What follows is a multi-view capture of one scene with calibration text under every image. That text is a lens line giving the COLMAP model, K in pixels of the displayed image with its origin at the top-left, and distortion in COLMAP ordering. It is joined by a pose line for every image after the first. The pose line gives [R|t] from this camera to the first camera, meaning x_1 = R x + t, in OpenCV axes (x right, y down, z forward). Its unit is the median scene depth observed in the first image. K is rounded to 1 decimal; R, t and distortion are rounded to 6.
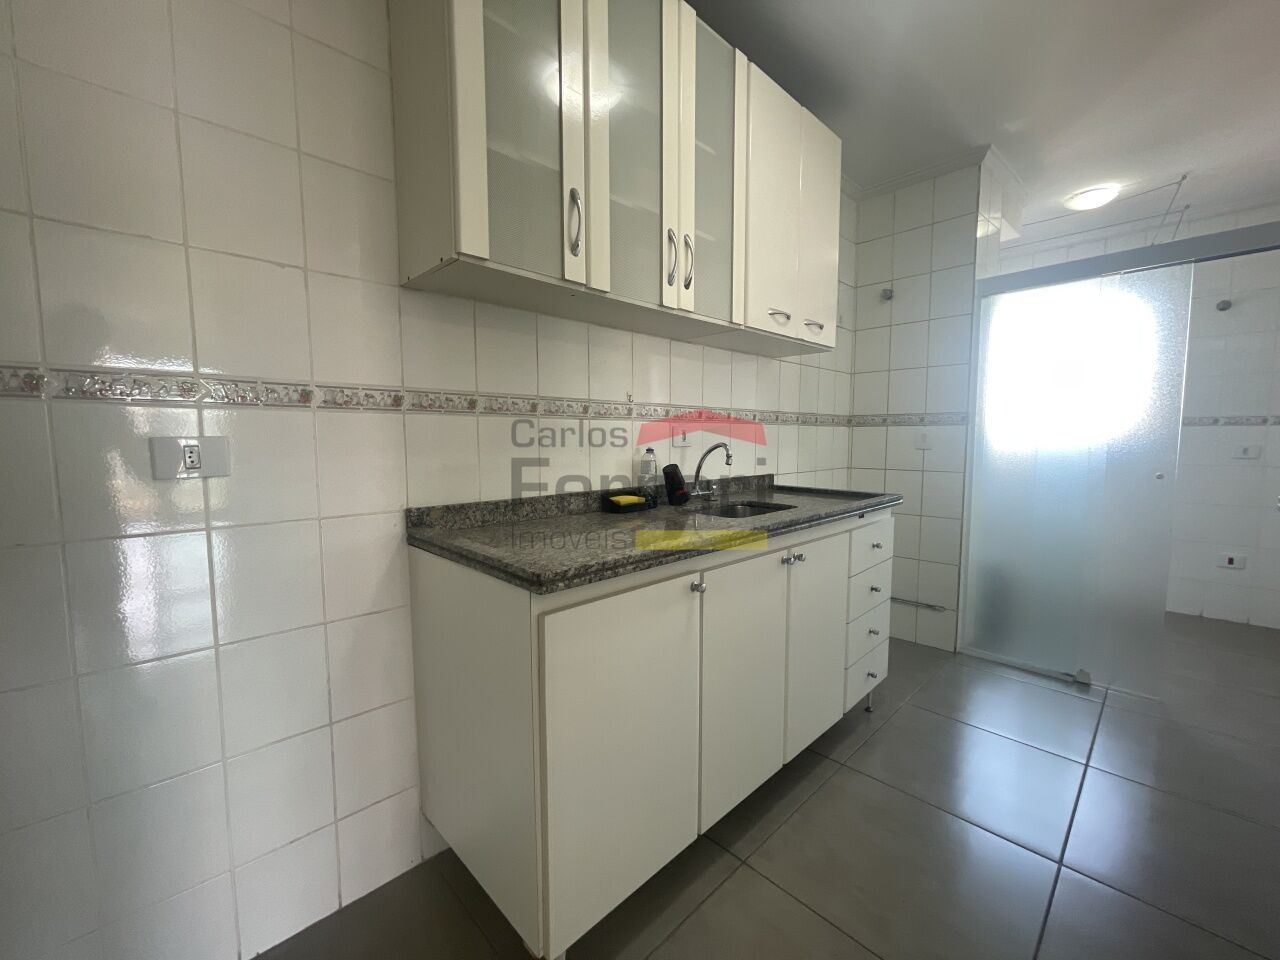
lens RADIAL K [[519.5, 0, 635.5], [0, 519.5, 484.1], [0, 0, 1]] dist [0.000477, -0.000547]
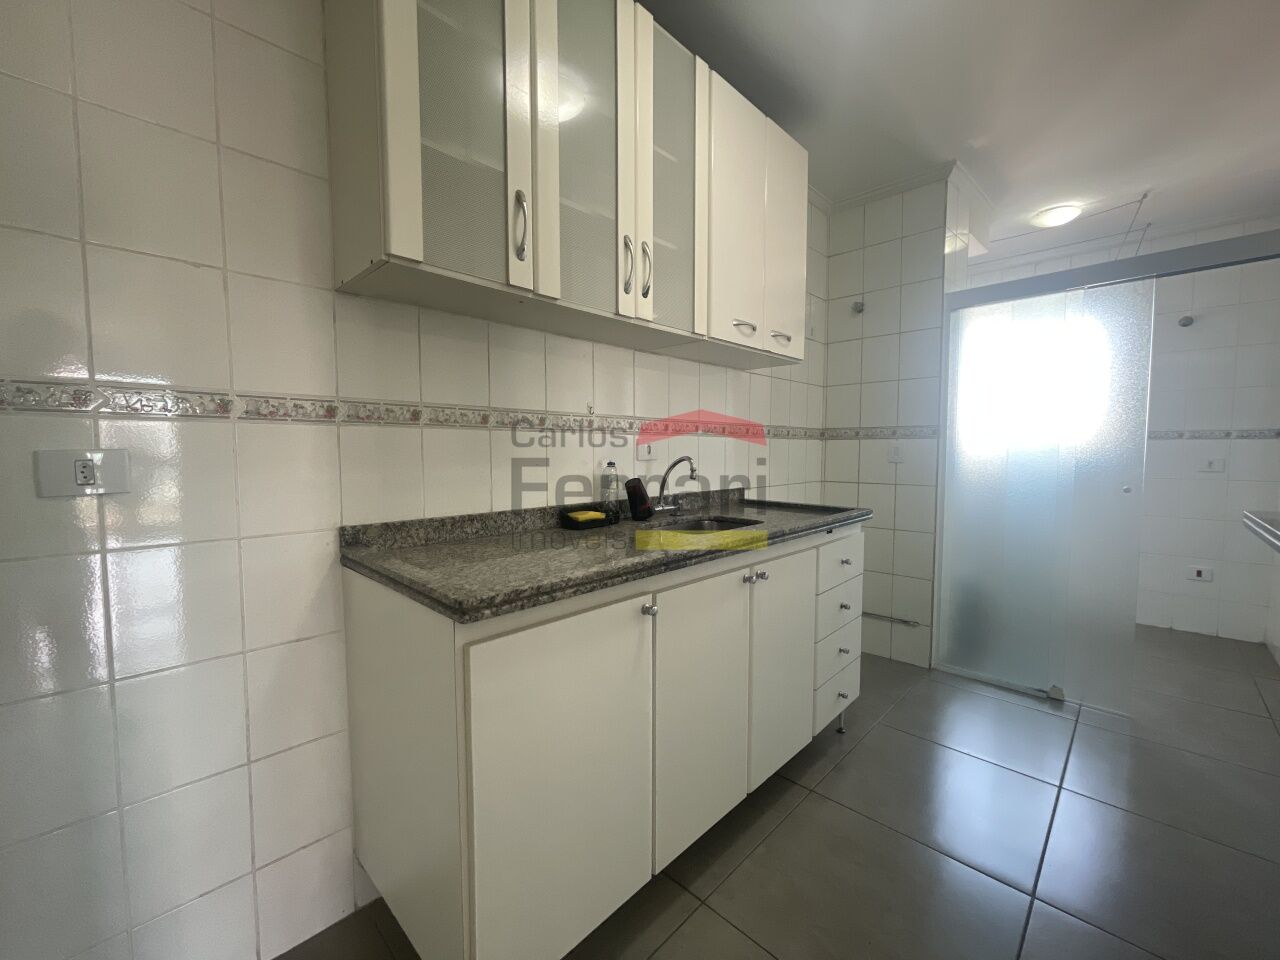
lens RADIAL K [[519.5, 0, 633.9], [0, 519.5, 484.8], [0, 0, 1]] dist [0.000477, -0.000547]
pose [[0.999630, -0.000412, 0.027195, 0.051261], [0.001020, 0.999750, -0.022344, -0.005693], [-0.027179, 0.022363, 0.999380, 0.041982]]
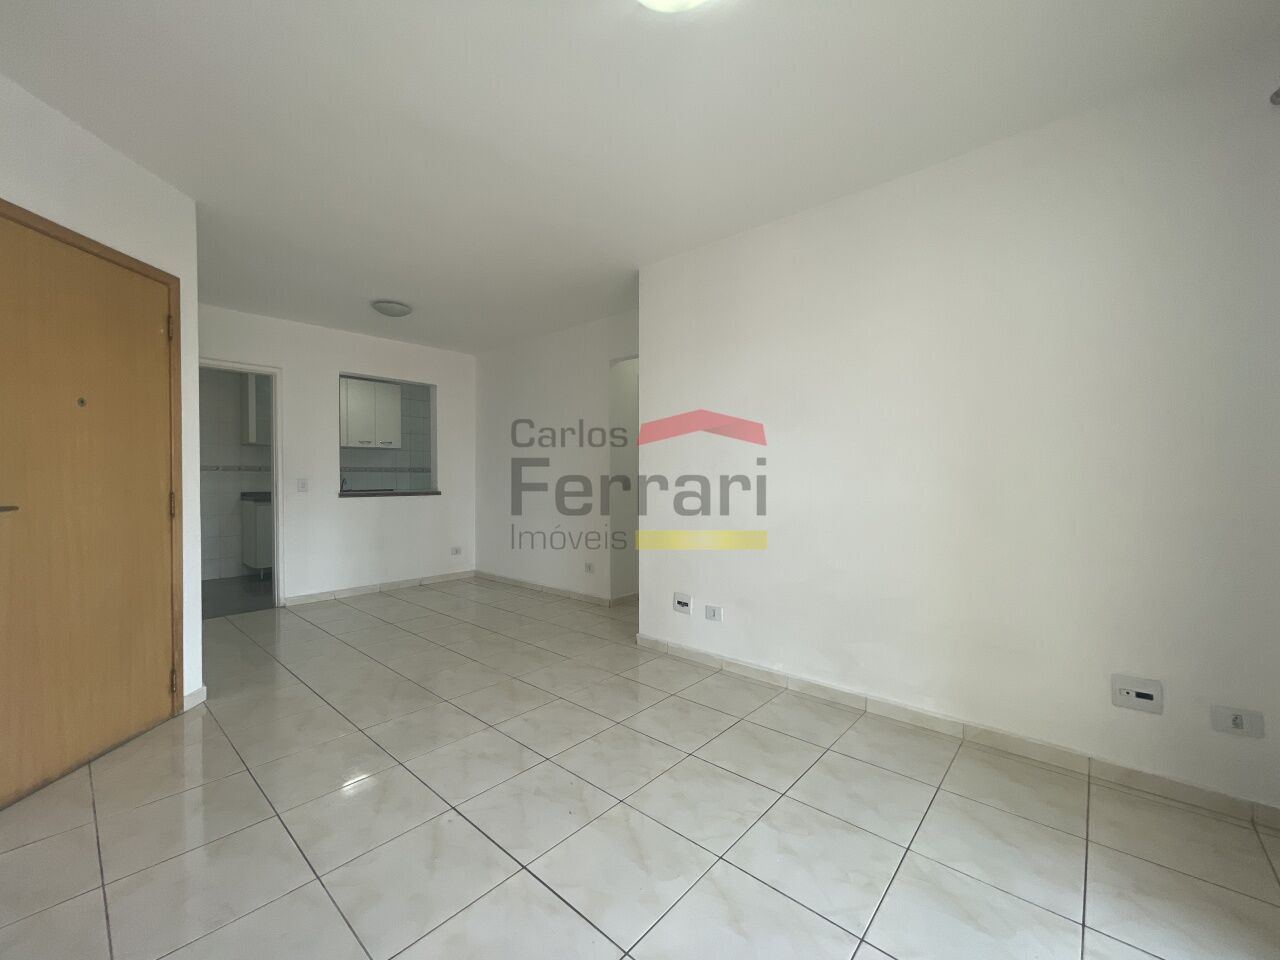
lens RADIAL K [[519.5, 0, 643.6], [0, 519.5, 481.2], [0, 0, 1]] dist [0.000477, -0.000547]
pose [[0.996942, -0.000461, 0.078147, 2.274990], [0.006983, 0.996508, -0.083199, 0.300109], [-0.077835, 0.083490, 0.993464, -3.186535]]
